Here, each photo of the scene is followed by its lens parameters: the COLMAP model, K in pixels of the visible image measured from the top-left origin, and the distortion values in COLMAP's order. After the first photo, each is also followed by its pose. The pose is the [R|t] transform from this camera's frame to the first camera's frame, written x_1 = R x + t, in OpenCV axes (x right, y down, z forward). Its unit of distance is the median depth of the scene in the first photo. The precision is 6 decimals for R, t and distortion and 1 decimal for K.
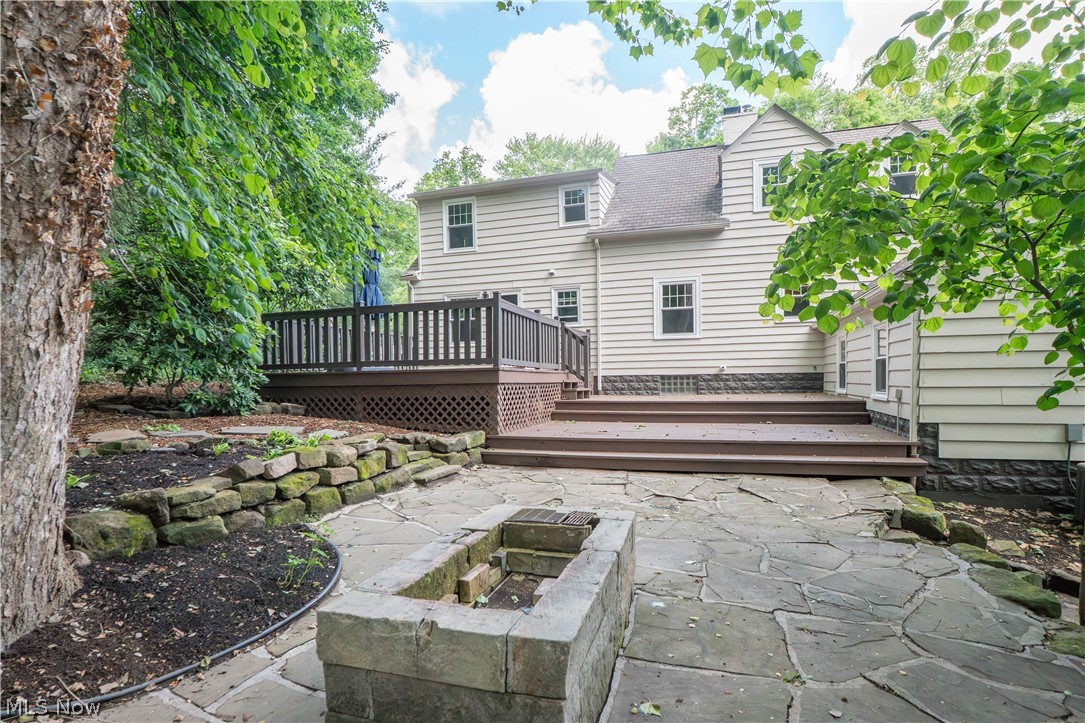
lens RADIAL K [[519.6, 0, 554.8], [0, 519.6, 386.3], [0, 0, 1]] dist [-0.030518, 0.000042]
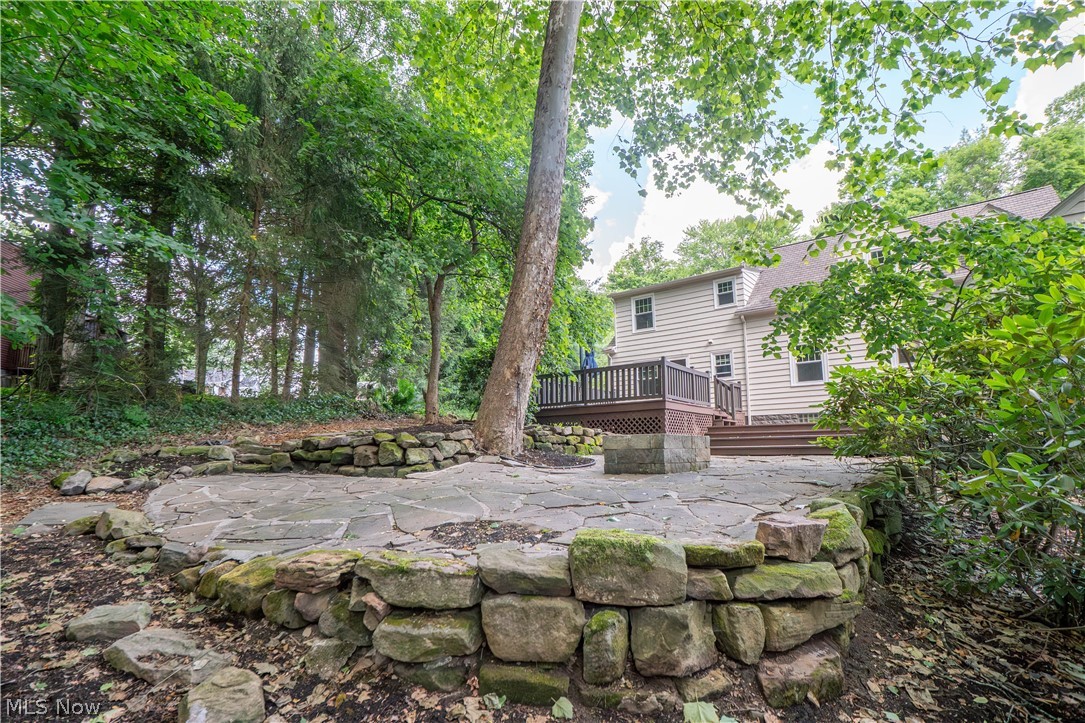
lens RADIAL K [[519.6, 0, 554.8], [0, 519.6, 386.3], [0, 0, 1]] dist [-0.030518, 0.000042]
pose [[0.936337, -0.037387, -0.349107, 0.084628], [-0.009984, 0.991077, -0.132915, 0.085951], [0.350961, 0.127939, 0.927609, -0.409787]]
